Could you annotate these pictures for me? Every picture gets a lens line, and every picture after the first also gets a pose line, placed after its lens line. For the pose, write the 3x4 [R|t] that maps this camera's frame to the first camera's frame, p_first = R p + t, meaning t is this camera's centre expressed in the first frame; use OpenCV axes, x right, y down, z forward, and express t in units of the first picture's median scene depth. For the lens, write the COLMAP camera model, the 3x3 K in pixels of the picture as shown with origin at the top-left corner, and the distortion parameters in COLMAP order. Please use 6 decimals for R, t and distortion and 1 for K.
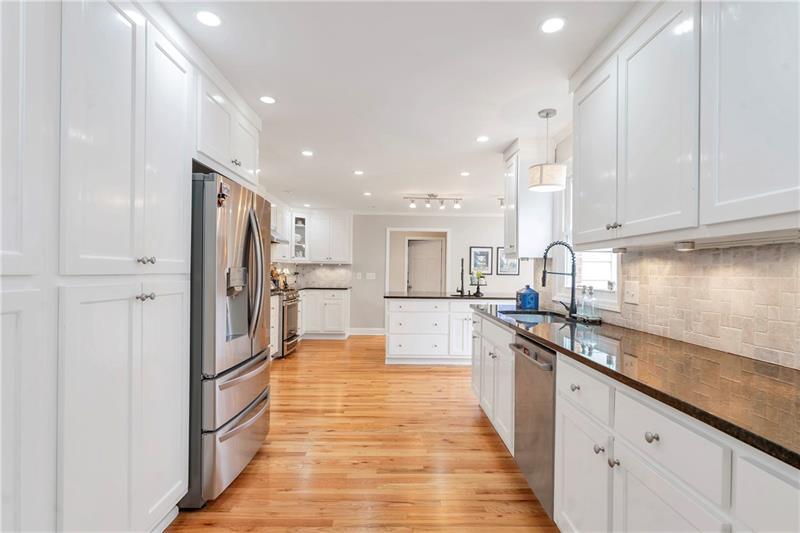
lens RADIAL K [[378.4, 0, 401.2], [0, 378.4, 271.3], [0, 0, 1]] dist [-0.000514, 0.000015]
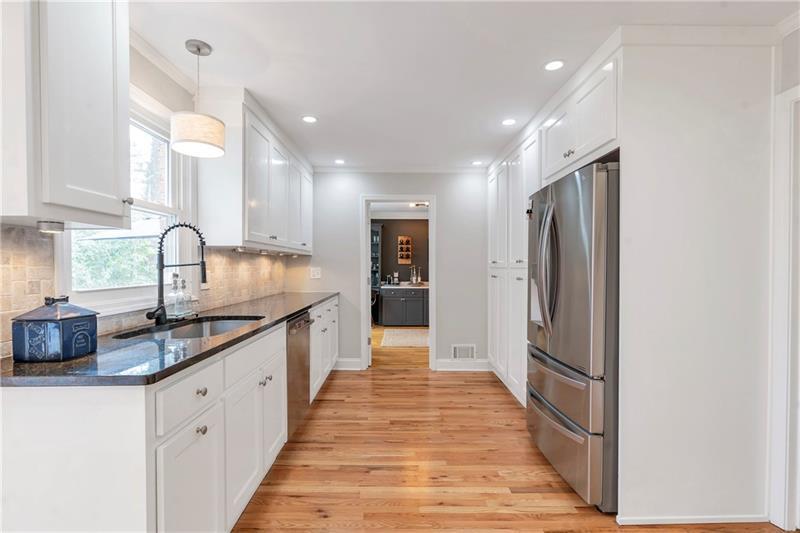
lens RADIAL K [[378.4, 0, 398.6], [0, 378.4, 269.2], [0, 0, 1]] dist [-0.000514, 0.000015]
pose [[-0.999884, -0.011952, 0.009488, -0.015052], [-0.011883, 0.999903, 0.007266, 0.004100], [-0.009574, 0.007153, -0.999929, 1.940026]]
